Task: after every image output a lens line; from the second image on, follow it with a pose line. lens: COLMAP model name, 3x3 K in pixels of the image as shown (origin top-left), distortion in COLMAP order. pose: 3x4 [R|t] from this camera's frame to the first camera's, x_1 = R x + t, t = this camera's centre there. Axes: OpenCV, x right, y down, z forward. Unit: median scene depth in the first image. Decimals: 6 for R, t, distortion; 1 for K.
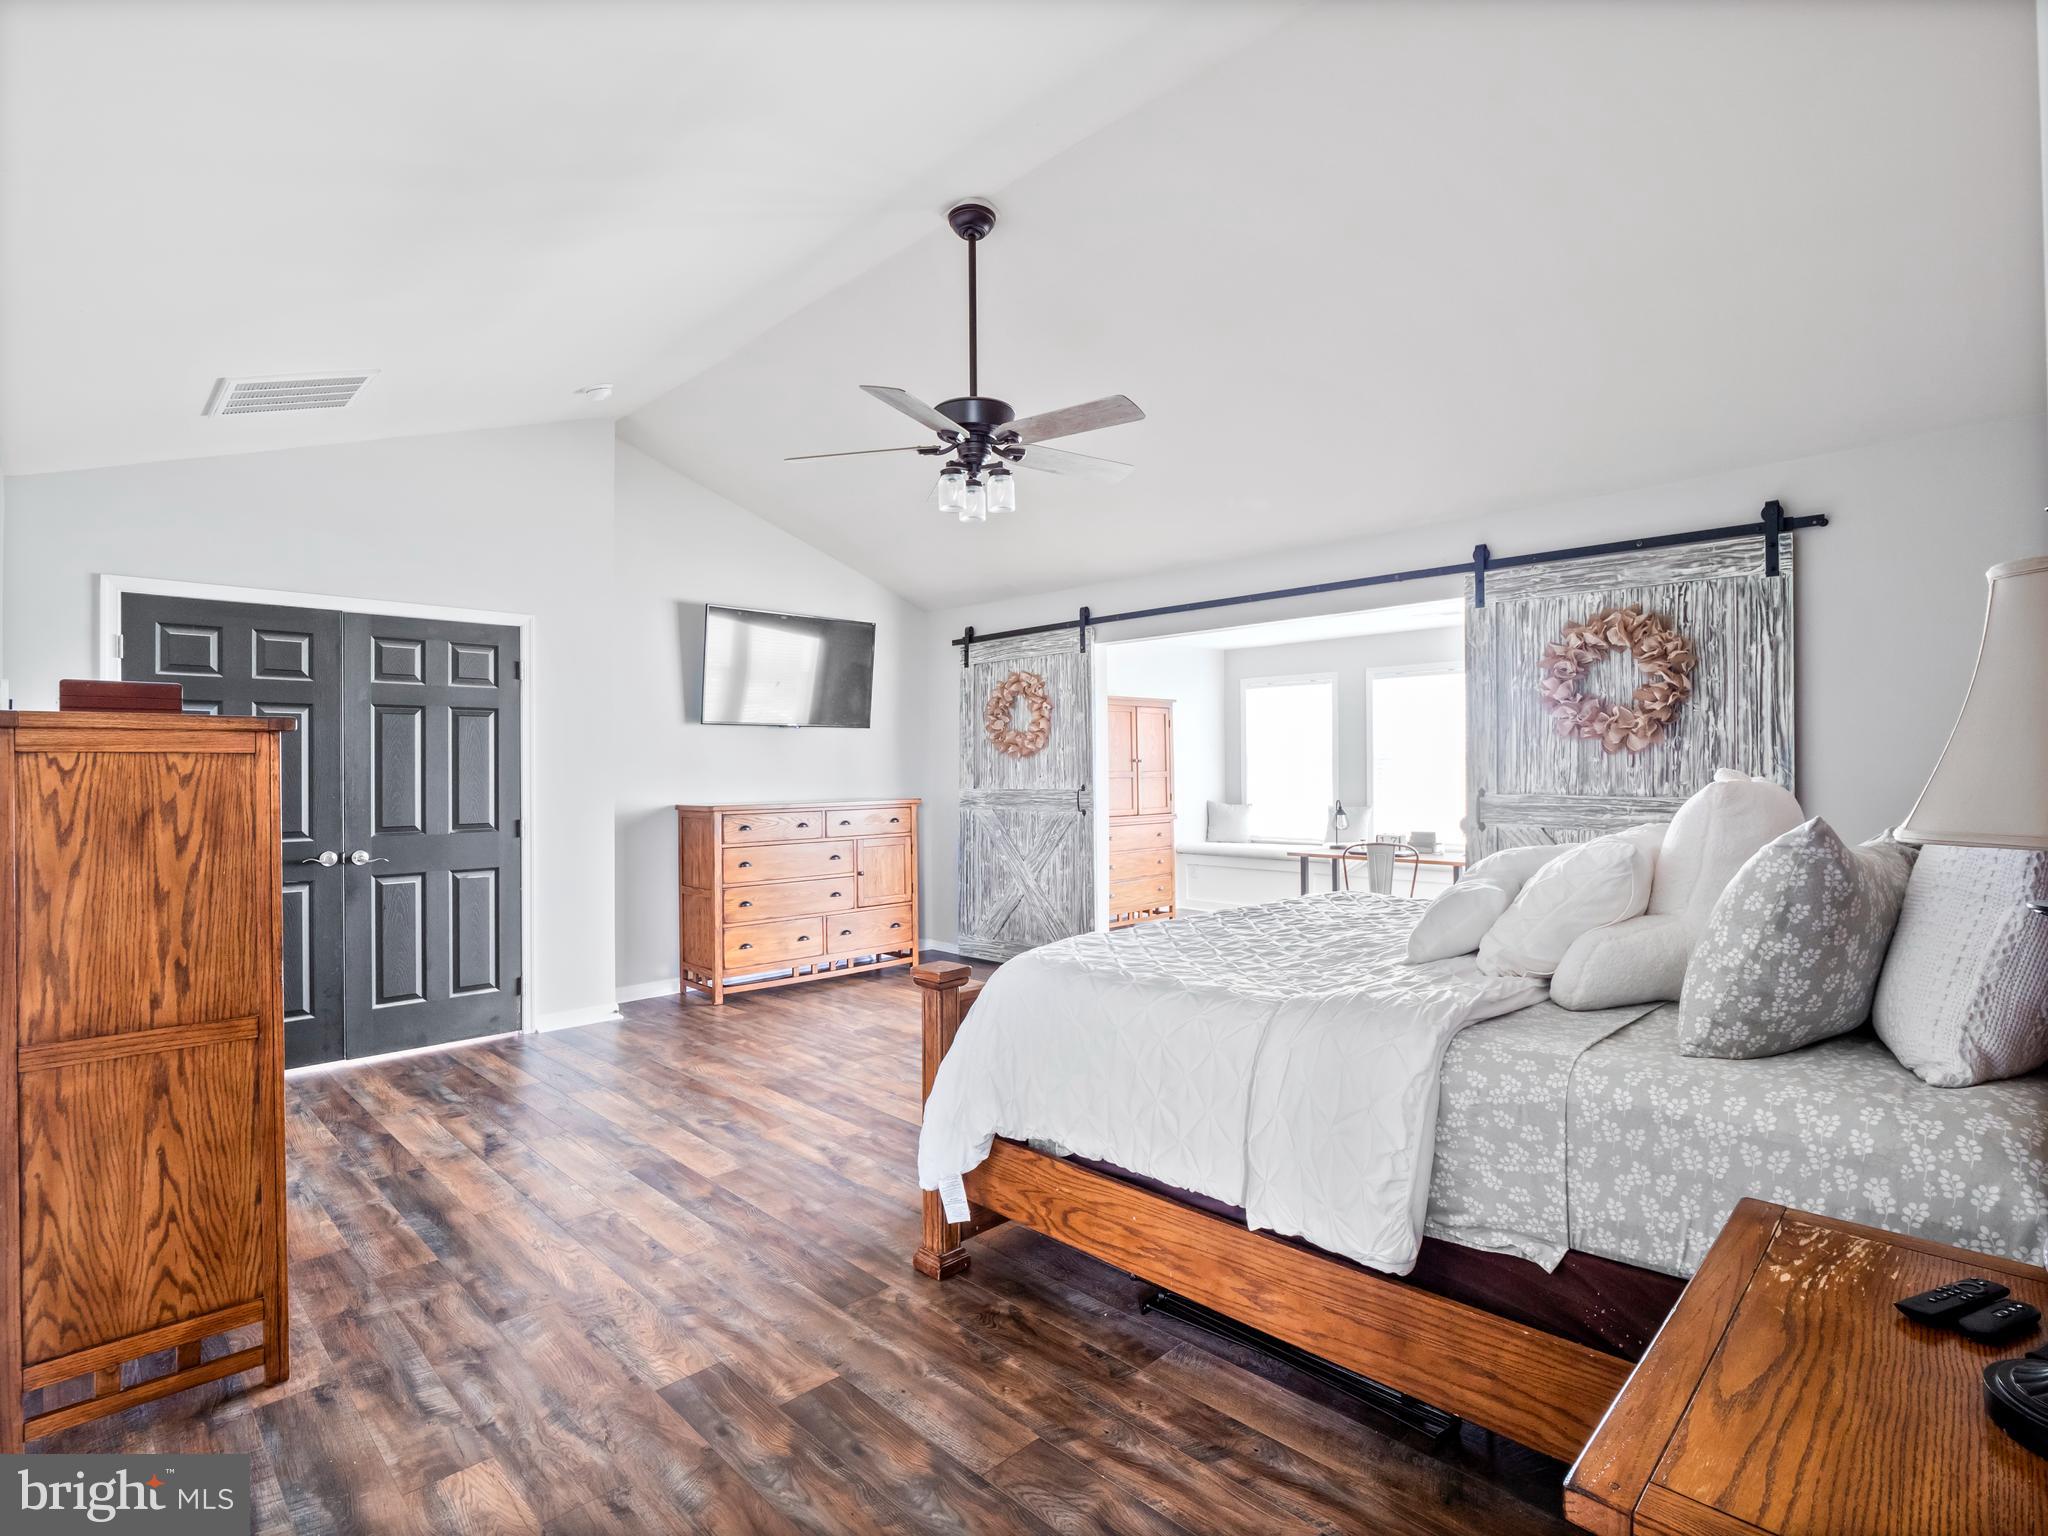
lens RADIAL K [[1009.1, 0, 1018.2], [0, 1009.1, 761.6], [0, 0, 1]] dist [-0.009953, 0.000175]
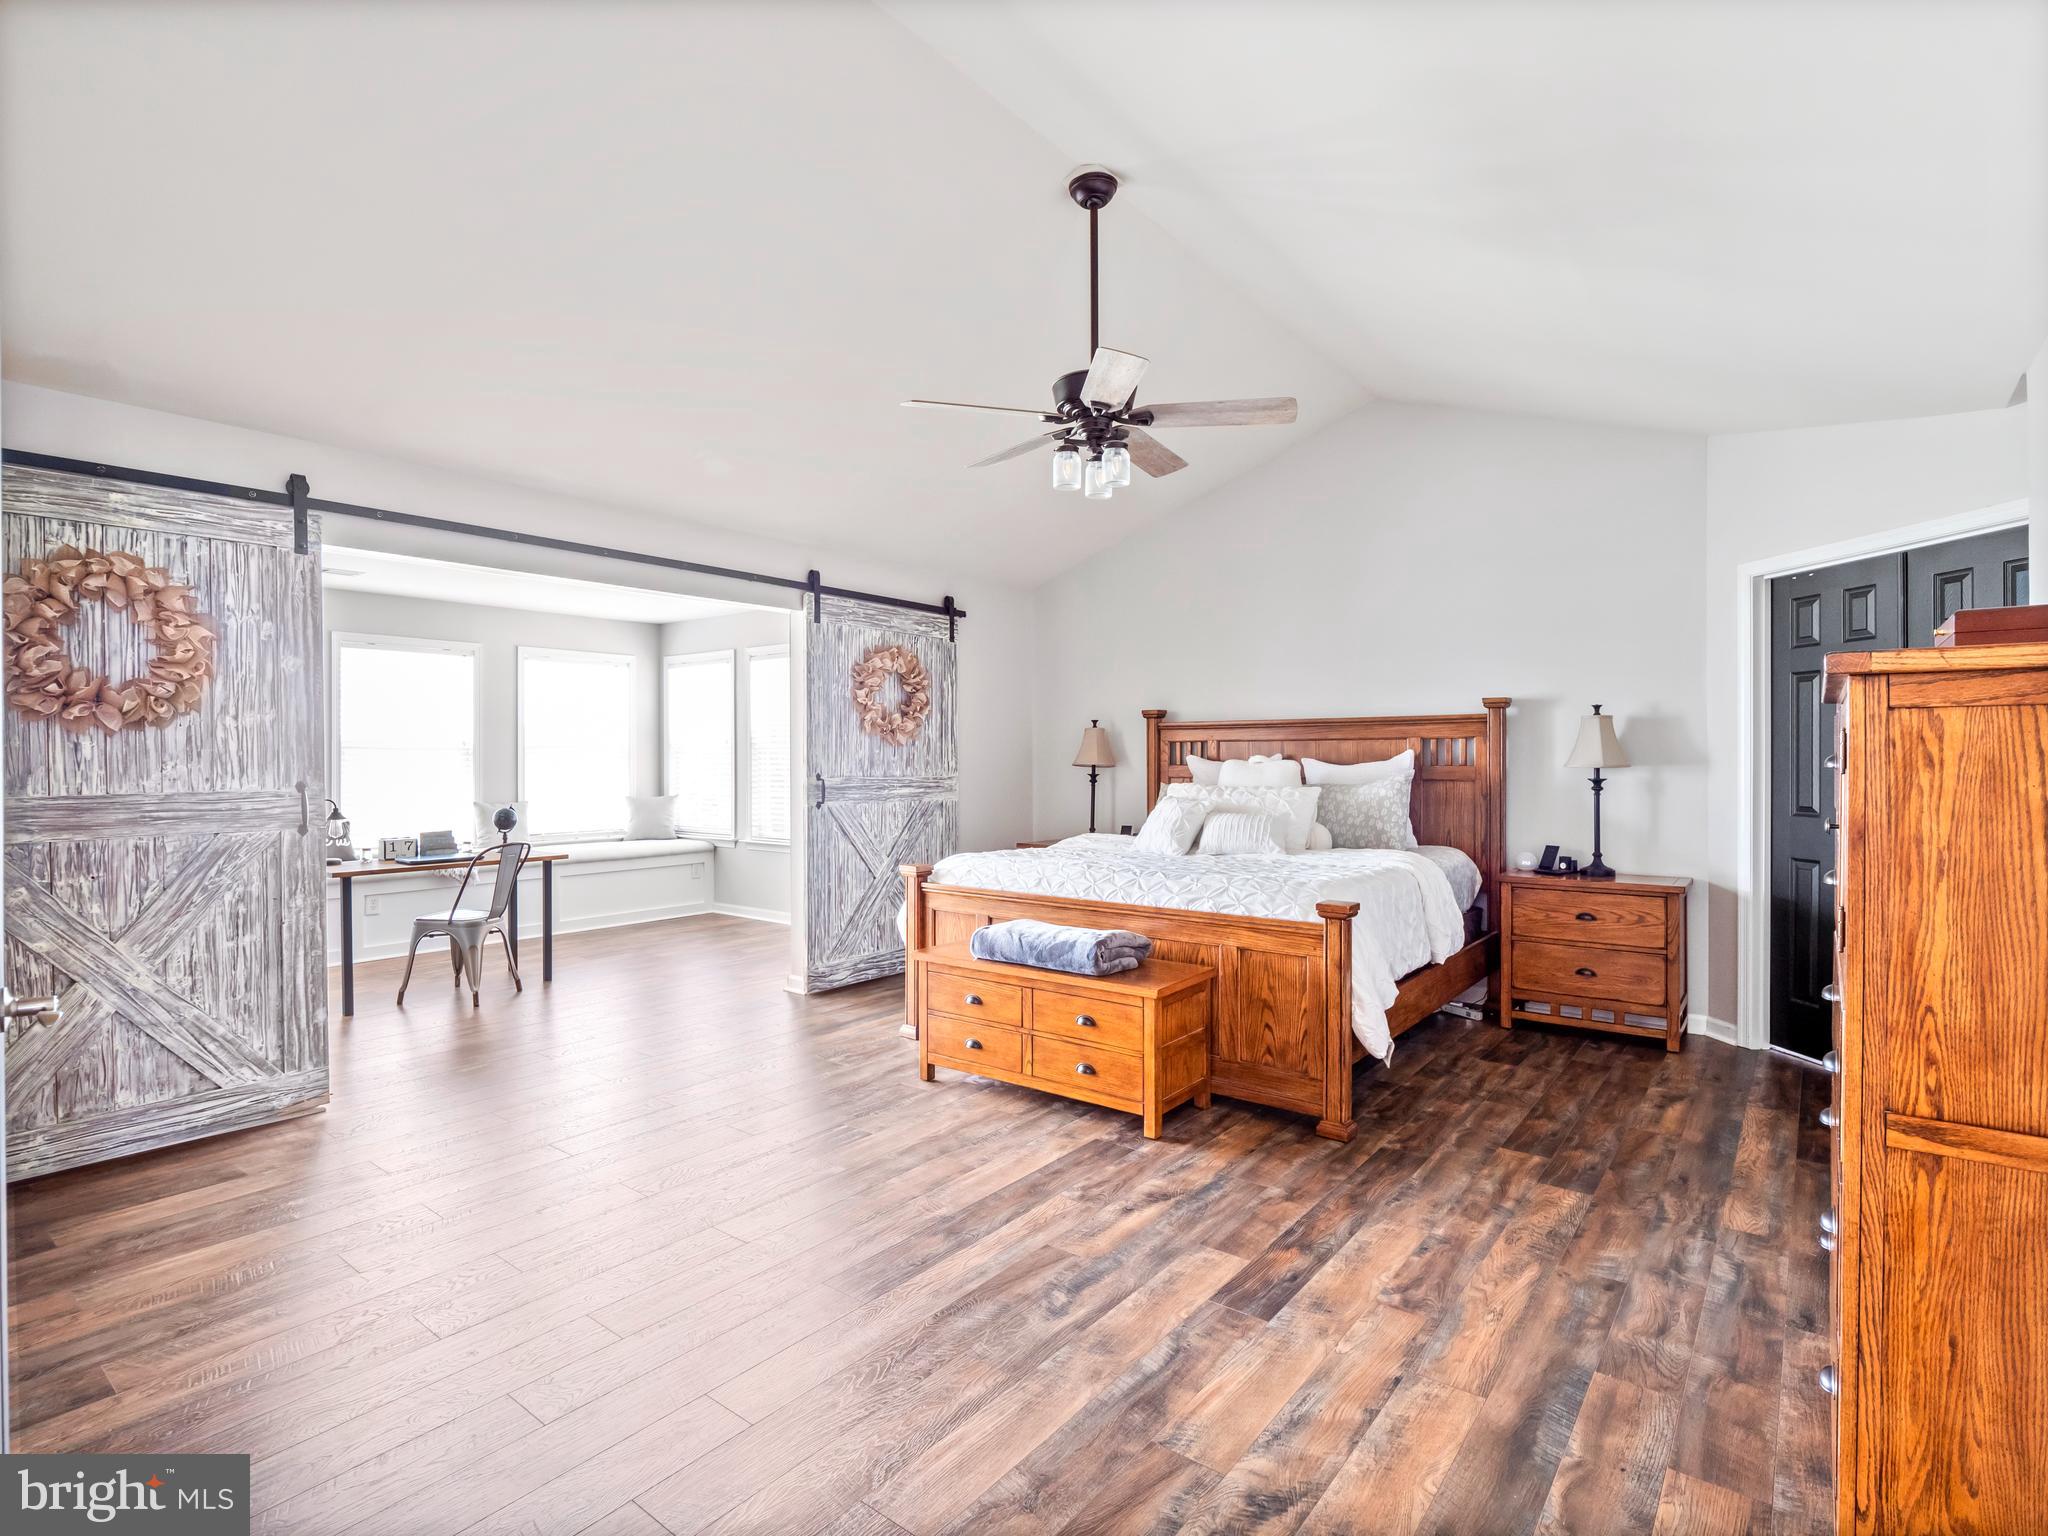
lens RADIAL K [[1009.1, 0, 1018.2], [0, 1009.1, 761.6], [0, 0, 1]] dist [-0.009953, 0.000175]
pose [[-0.115785, 0.003181, 0.993269, -1.109404], [-0.005763, 0.999976, -0.003874, 0.022525], [-0.993258, -0.006173, -0.115763, 1.311048]]
